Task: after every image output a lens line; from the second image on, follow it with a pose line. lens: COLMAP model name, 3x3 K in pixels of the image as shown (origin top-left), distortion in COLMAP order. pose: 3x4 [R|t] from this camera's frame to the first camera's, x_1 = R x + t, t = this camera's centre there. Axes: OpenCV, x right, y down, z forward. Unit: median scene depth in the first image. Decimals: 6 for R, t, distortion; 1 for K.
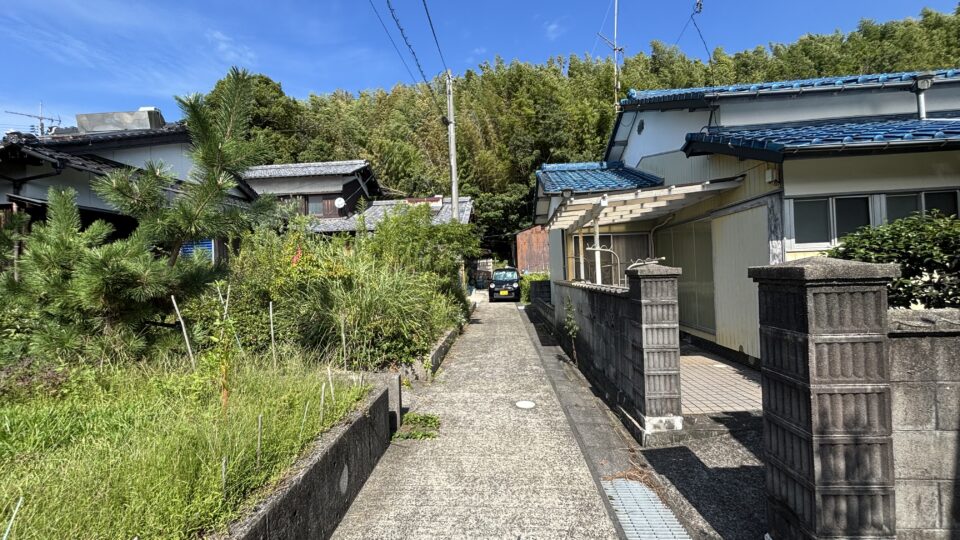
lens RADIAL K [[387.6, 0, 480.0], [0, 387.6, 272.9], [0, 0, 1]] dist [0.003950, 0.000076]
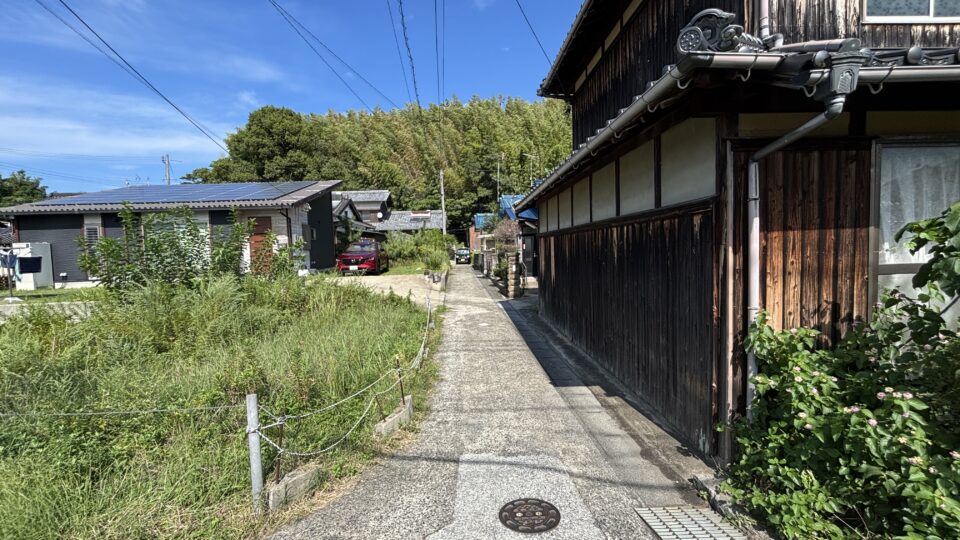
lens RADIAL K [[387.6, 0, 481.9], [0, 387.6, 272.3], [0, 0, 1]] dist [0.003950, 0.000076]
pose [[0.992701, -0.007291, 0.120377, -0.051025], [0.000514, 0.998417, 0.056237, -0.000681], [-0.120596, -0.055765, 0.991134, -0.629505]]
